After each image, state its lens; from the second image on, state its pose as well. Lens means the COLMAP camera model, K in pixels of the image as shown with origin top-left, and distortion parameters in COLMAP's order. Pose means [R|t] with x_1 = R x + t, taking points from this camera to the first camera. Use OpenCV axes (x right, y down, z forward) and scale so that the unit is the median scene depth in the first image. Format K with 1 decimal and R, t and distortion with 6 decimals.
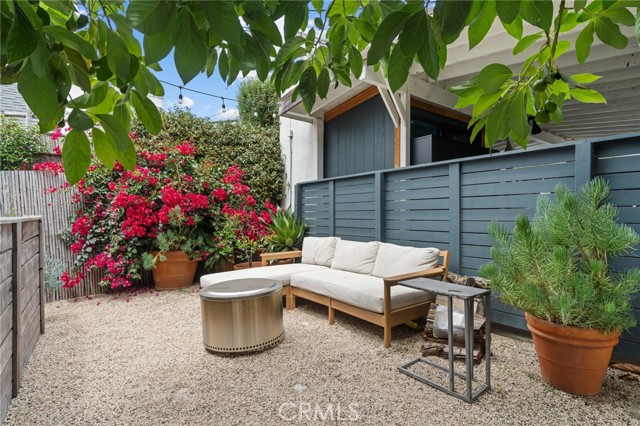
lens RADIAL K [[332.6, 0, 317.9], [0, 332.6, 211.7], [0, 0, 1]] dist [0.000260, -0.000551]
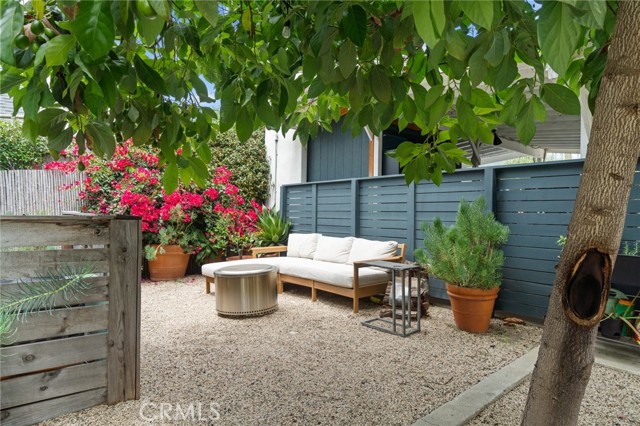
lens RADIAL K [[380.5, 0, 317.9], [0, 380.5, 212.2], [0, 0, 1]] dist [-0.007612, -0.000973]
pose [[0.997943, 0.016928, 0.061828, -0.028418], [-0.017259, 0.999839, 0.004824, -0.004739], [-0.061736, -0.005881, 0.998075, -0.319296]]
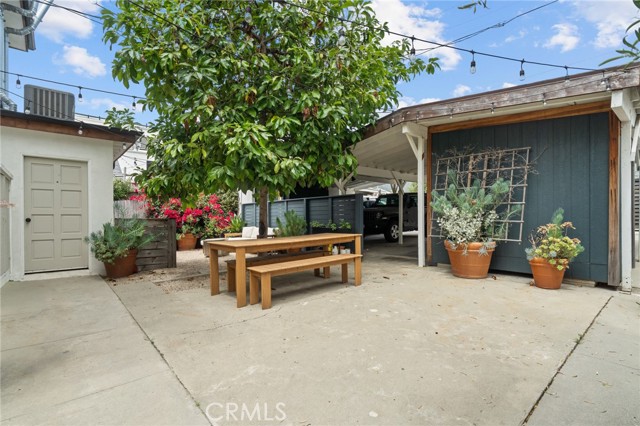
lens RADIAL K [[304.8, 0, 315.1], [0, 304.8, 214.9], [0, 0, 1]] dist [-0.002618, 0.000150]
pose [[0.997216, -0.003849, 0.074463, 0.344560], [0.004253, 0.999977, -0.005257, 0.001828], [-0.074441, 0.005559, 0.997210, -1.364406]]
